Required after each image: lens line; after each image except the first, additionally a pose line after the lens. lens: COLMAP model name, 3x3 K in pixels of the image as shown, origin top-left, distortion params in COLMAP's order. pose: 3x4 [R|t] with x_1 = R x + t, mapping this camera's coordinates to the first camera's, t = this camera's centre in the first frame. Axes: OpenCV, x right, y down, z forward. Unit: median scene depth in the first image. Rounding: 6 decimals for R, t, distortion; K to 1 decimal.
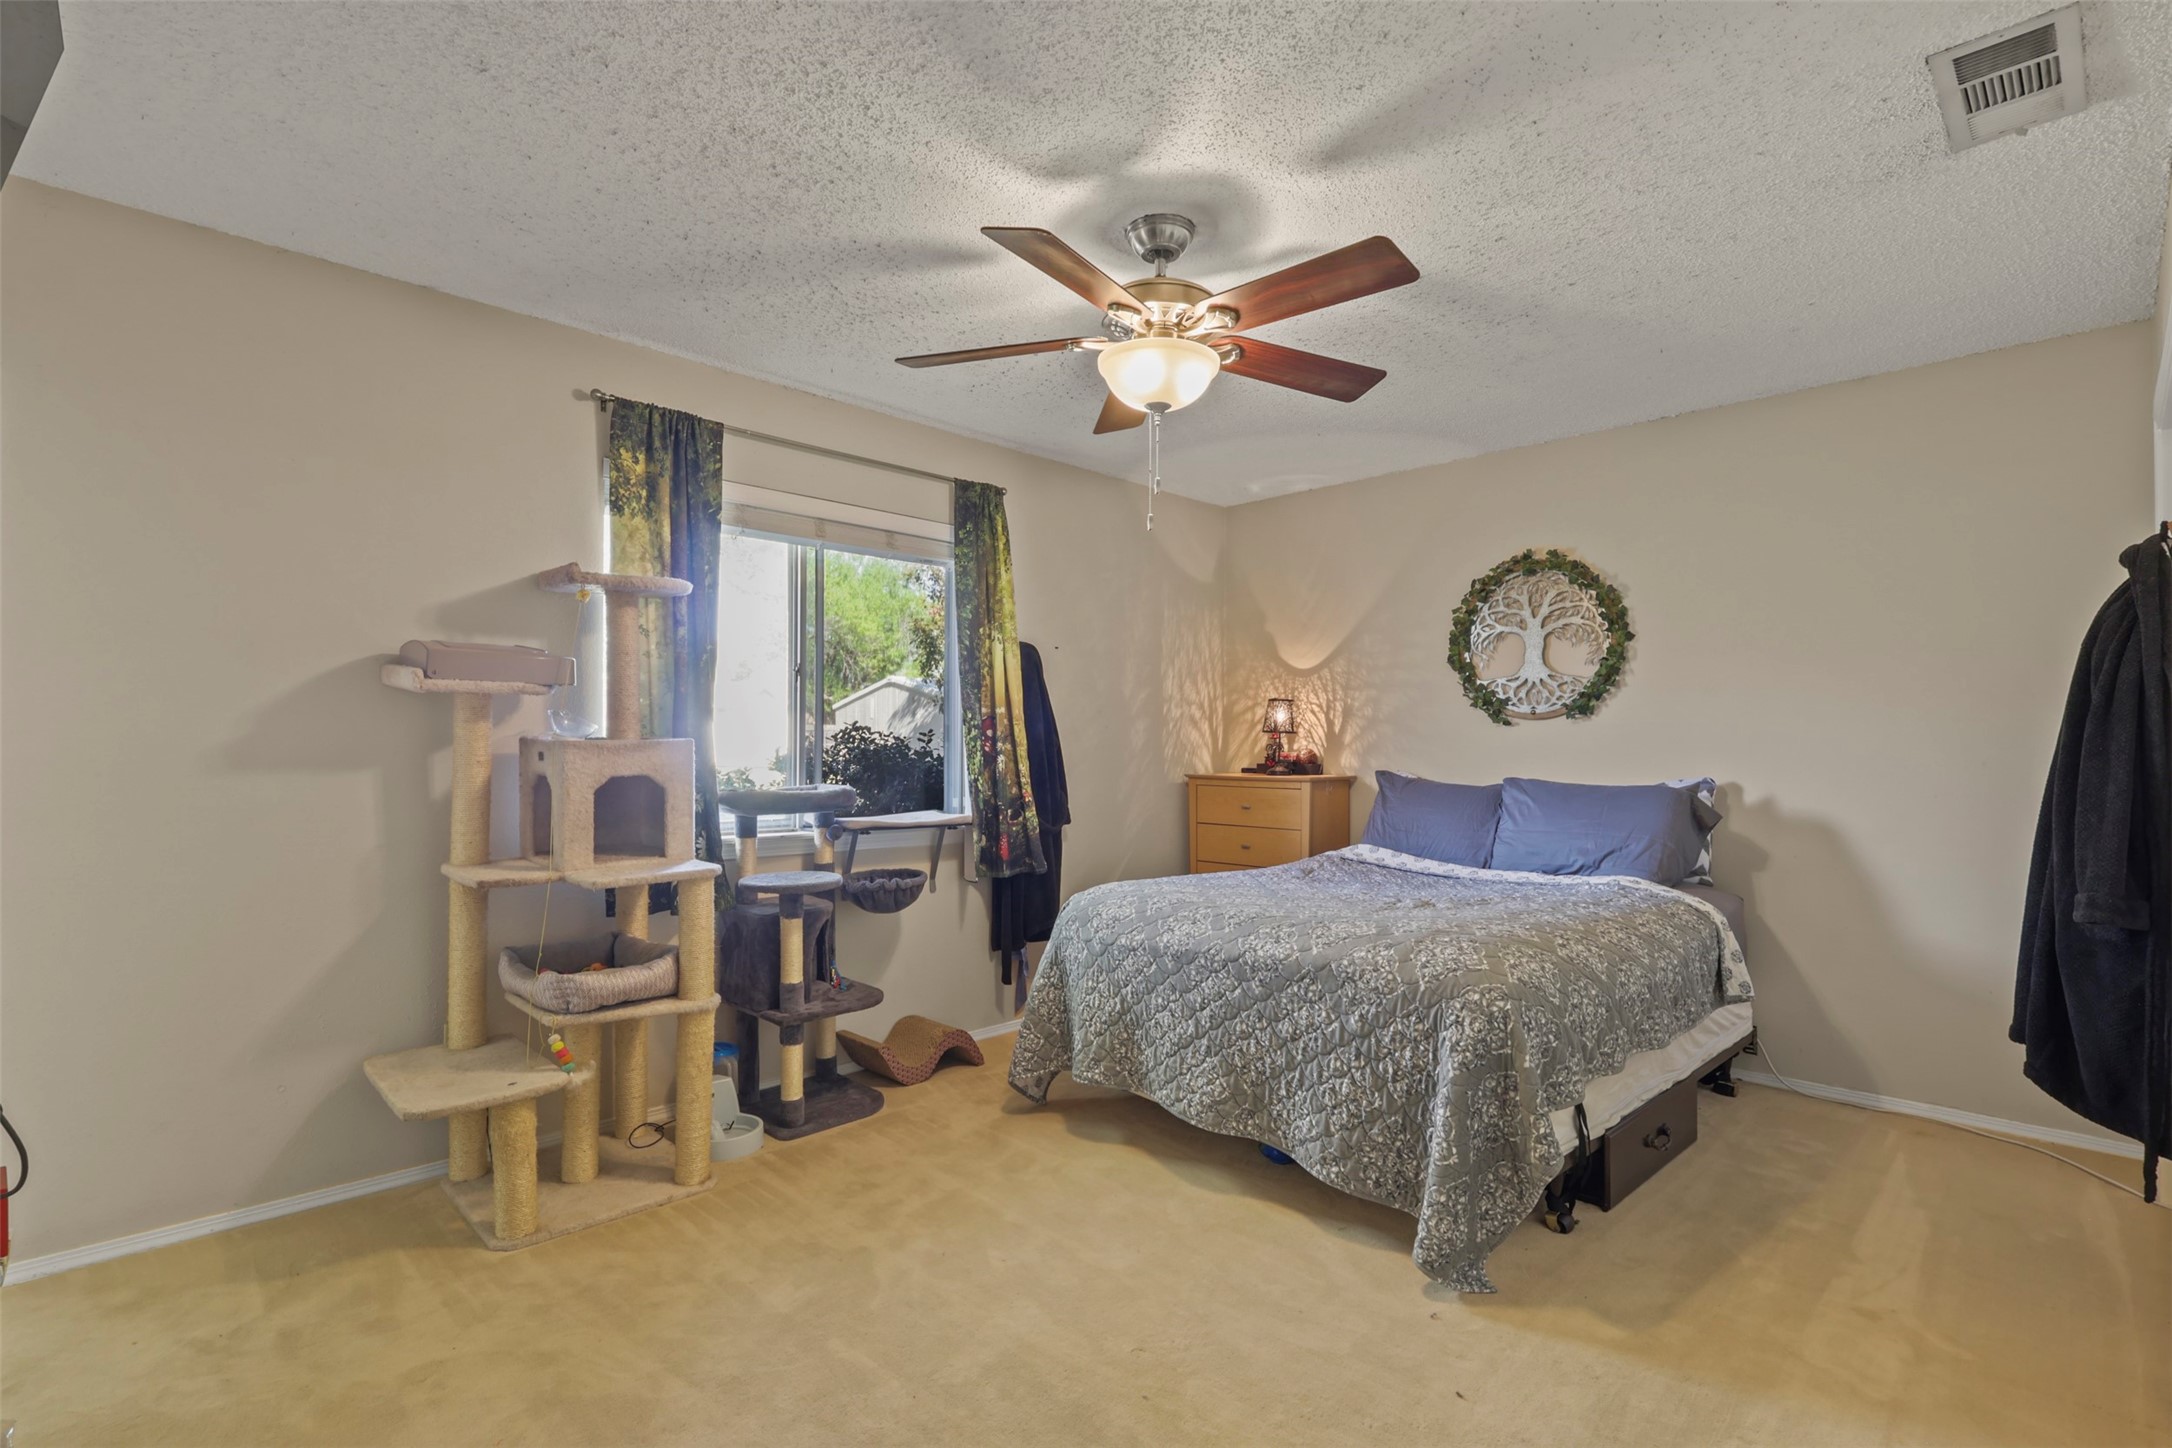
lens RADIAL K [[1003.5, 0, 1081.8], [0, 1003.5, 724.4], [0, 0, 1]] dist [-0.001912, -0.000234]
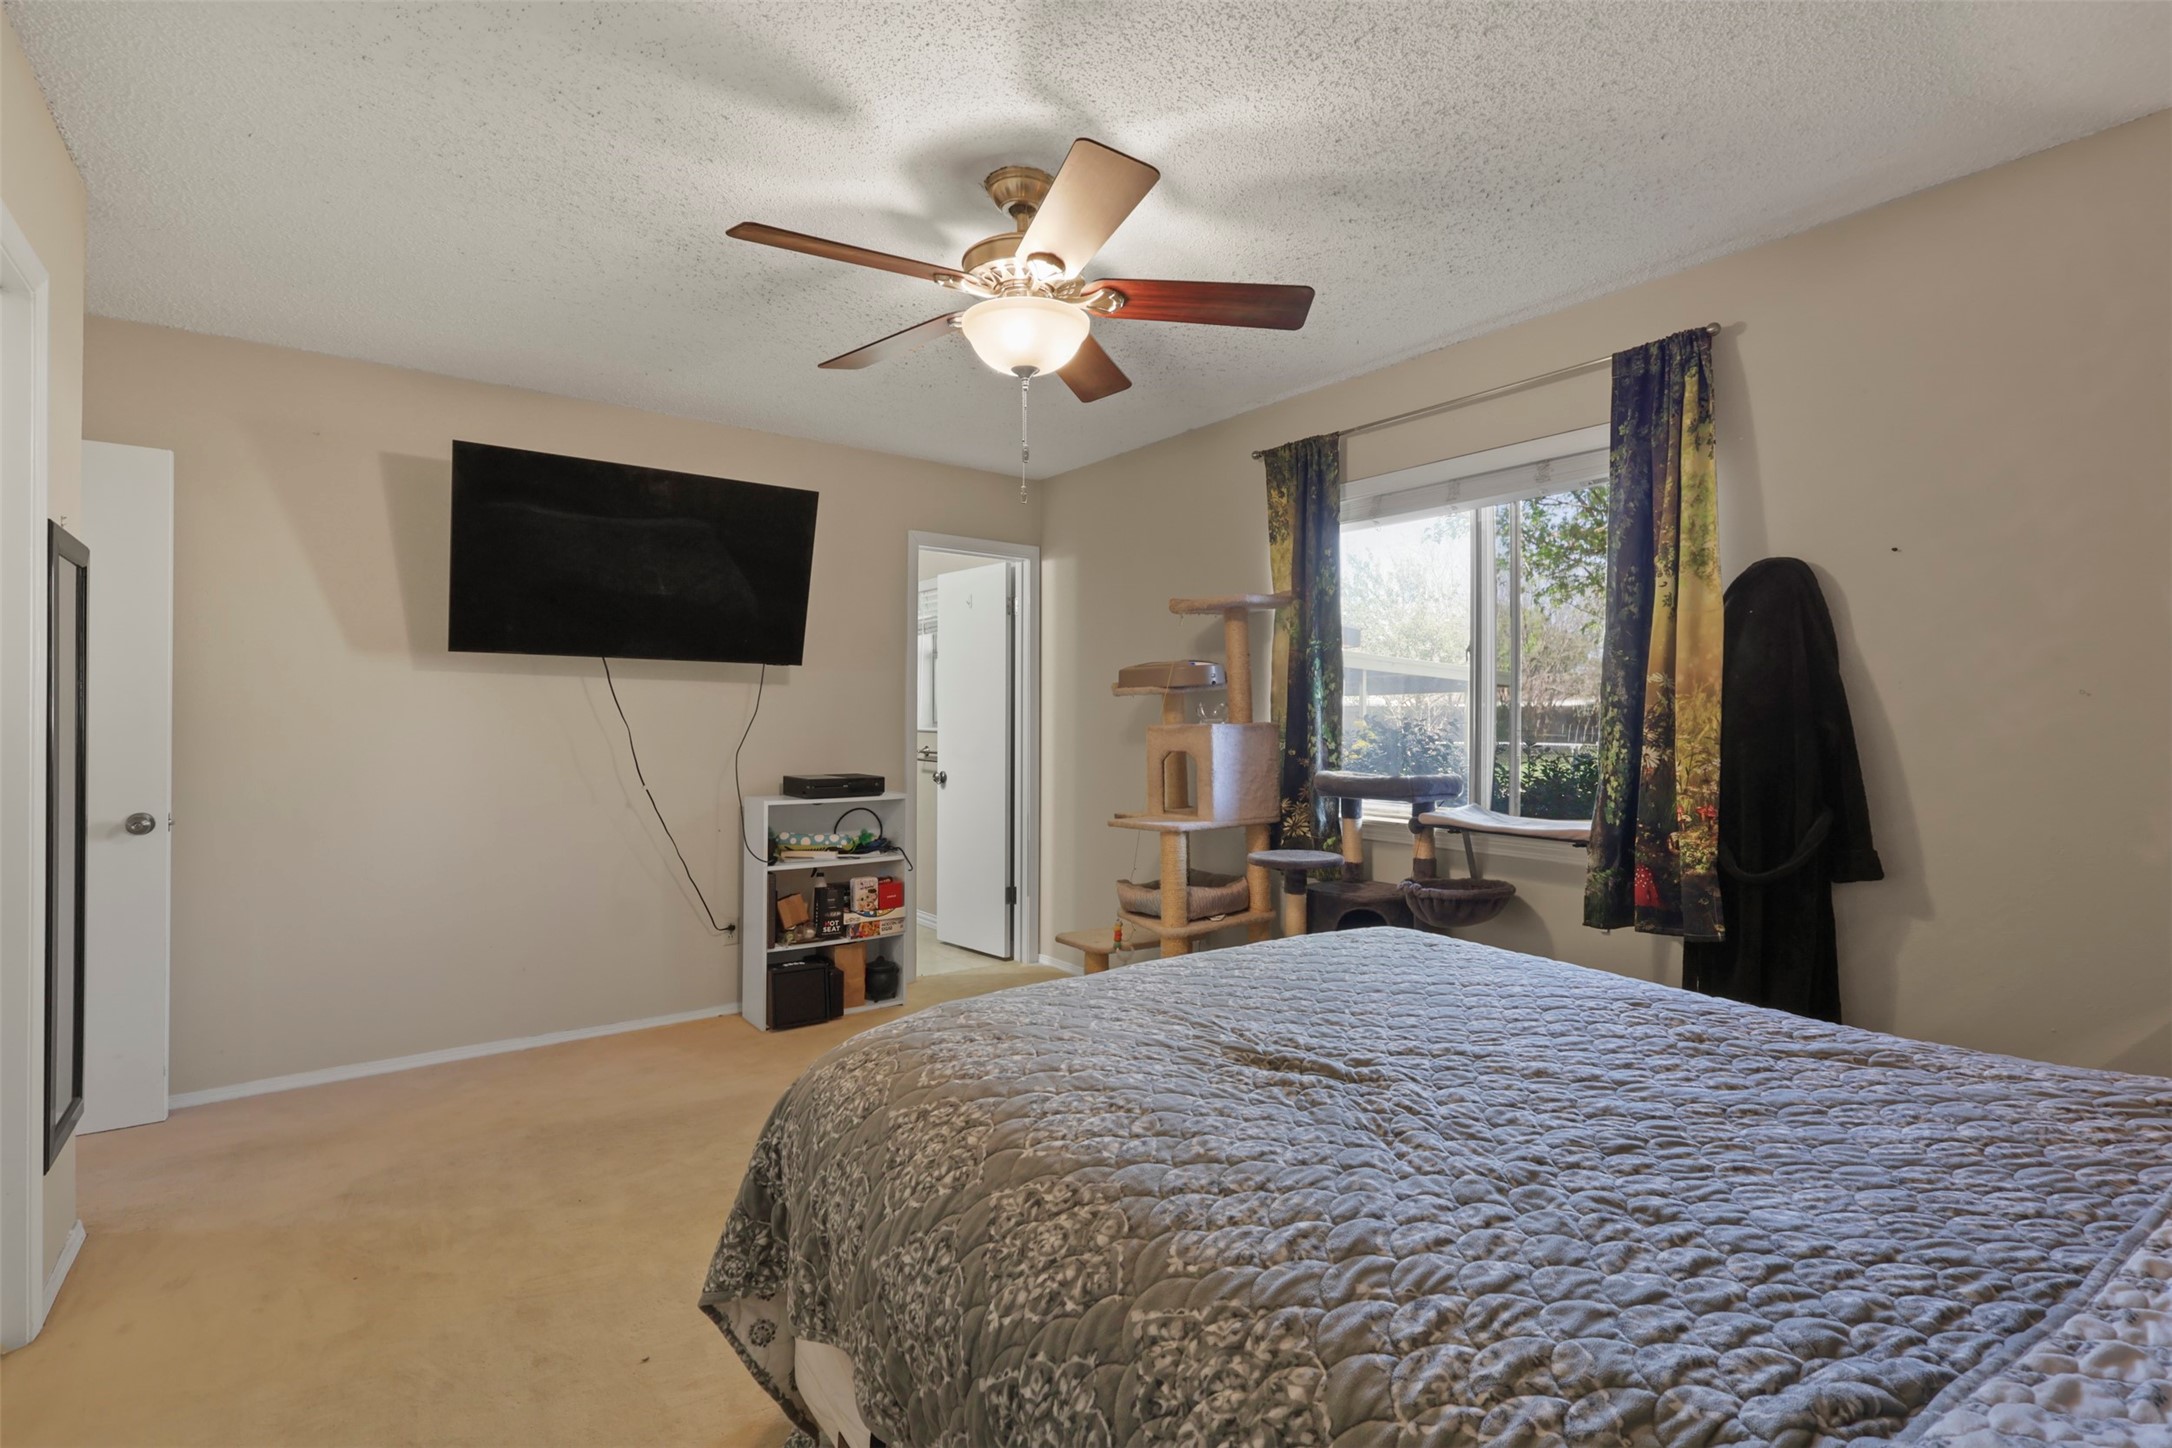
lens RADIAL K [[1003.5, 0, 1081.8], [0, 1003.5, 724.4], [0, 0, 1]] dist [-0.001912, -0.000234]
pose [[-0.132390, -0.001218, -0.991197, 0.741396], [0.005690, 0.999982, -0.001988, 0.014531], [0.991181, -0.005903, -0.132380, 0.866393]]
